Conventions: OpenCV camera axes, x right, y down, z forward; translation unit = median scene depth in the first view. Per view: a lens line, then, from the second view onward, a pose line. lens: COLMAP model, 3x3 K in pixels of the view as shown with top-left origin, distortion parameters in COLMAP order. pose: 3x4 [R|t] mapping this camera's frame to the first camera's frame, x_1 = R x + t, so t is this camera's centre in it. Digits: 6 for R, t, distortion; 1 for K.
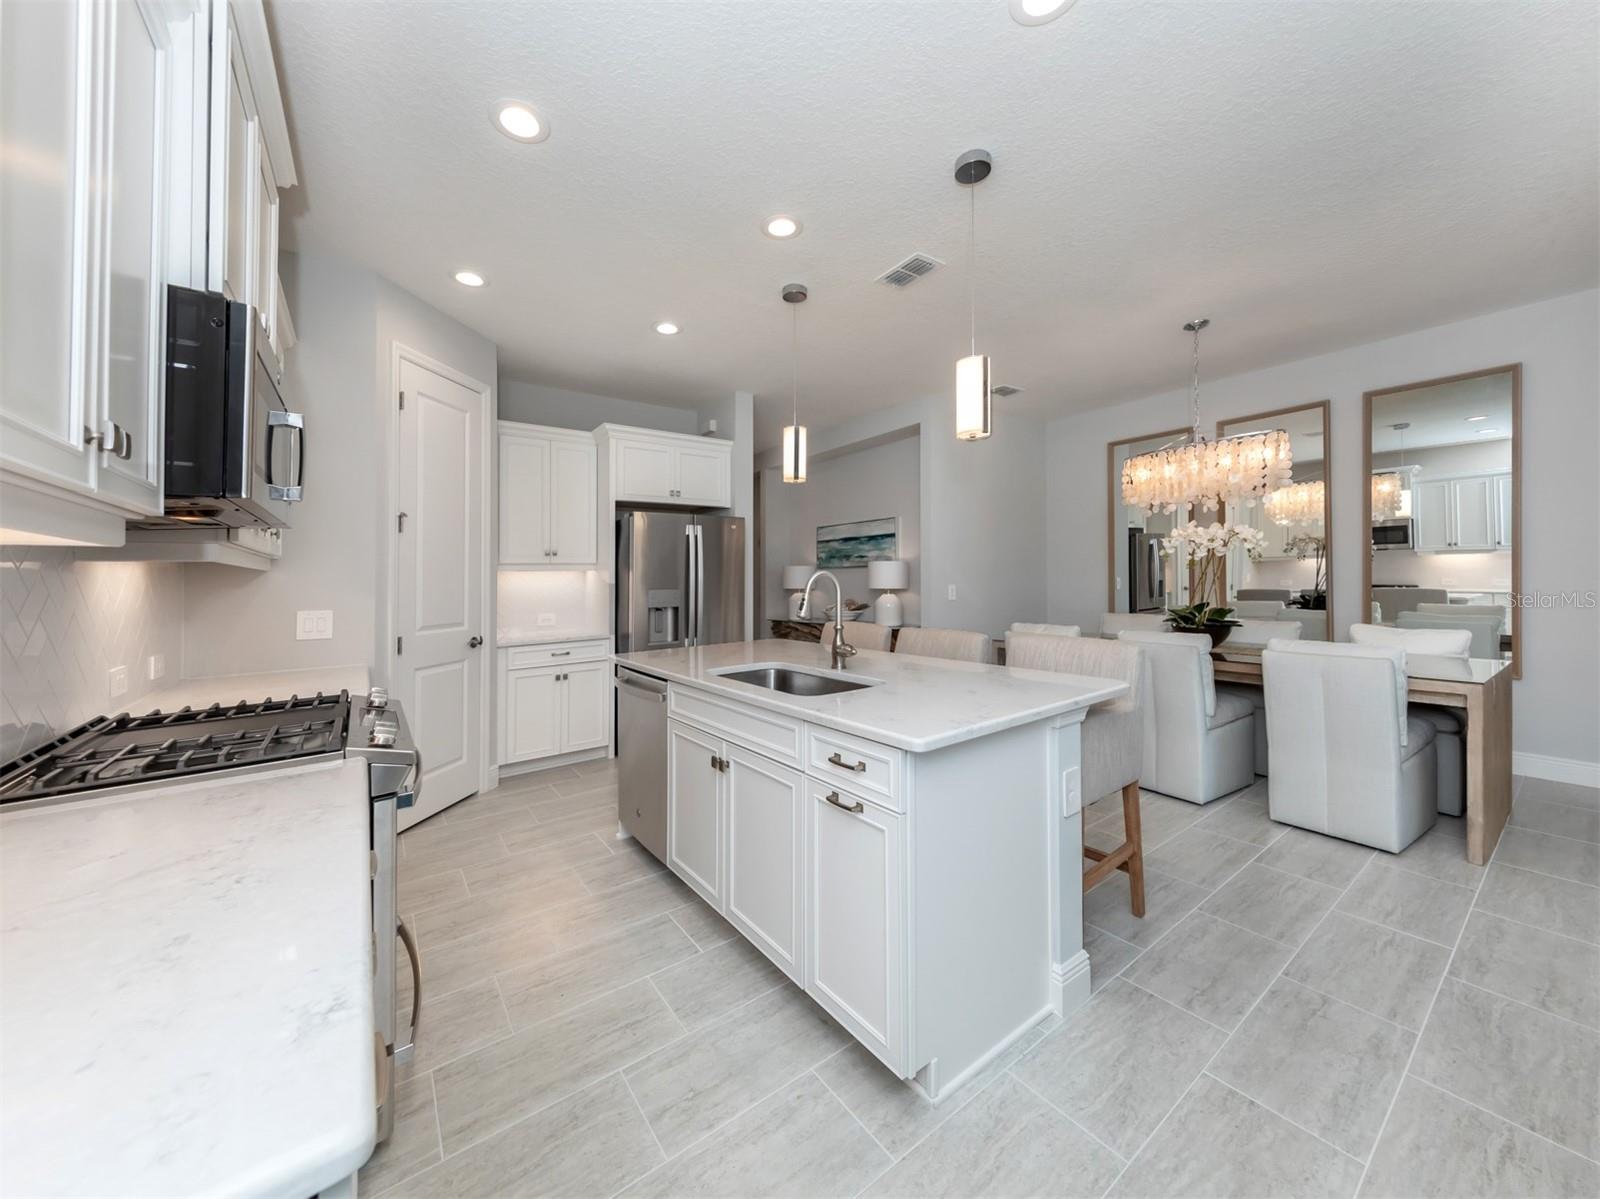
lens RADIAL K [[526.3, 0, 793.4], [0, 526.3, 594.7], [0, 0, 1]] dist [-0.000632, -0.000222]
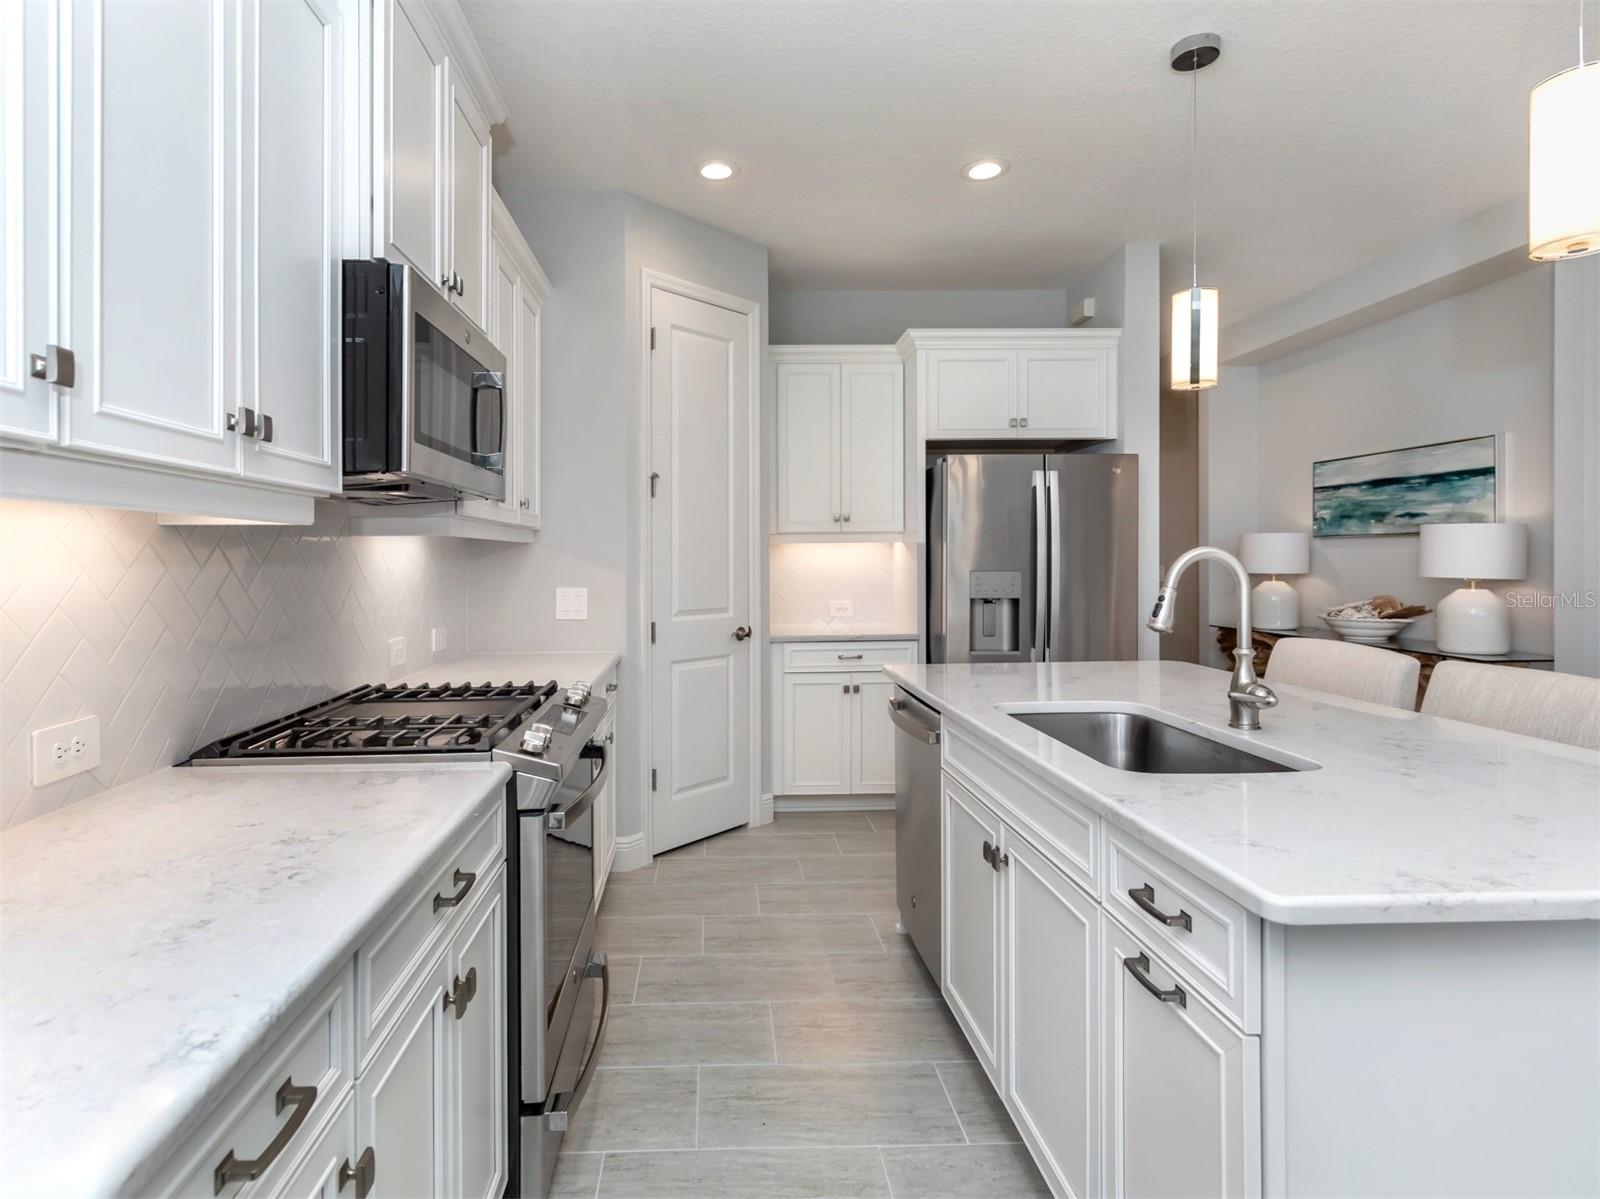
lens RADIAL K [[788.2, 0, 802.1], [0, 788.2, 583.0], [0, 0, 1]] dist [0.002459, 0.001129]
pose [[0.847328, 0.030959, -0.530167, 0.102134], [-0.025924, 0.999520, 0.016935, -0.008350], [0.530437, -0.000606, 0.847724, 0.057867]]
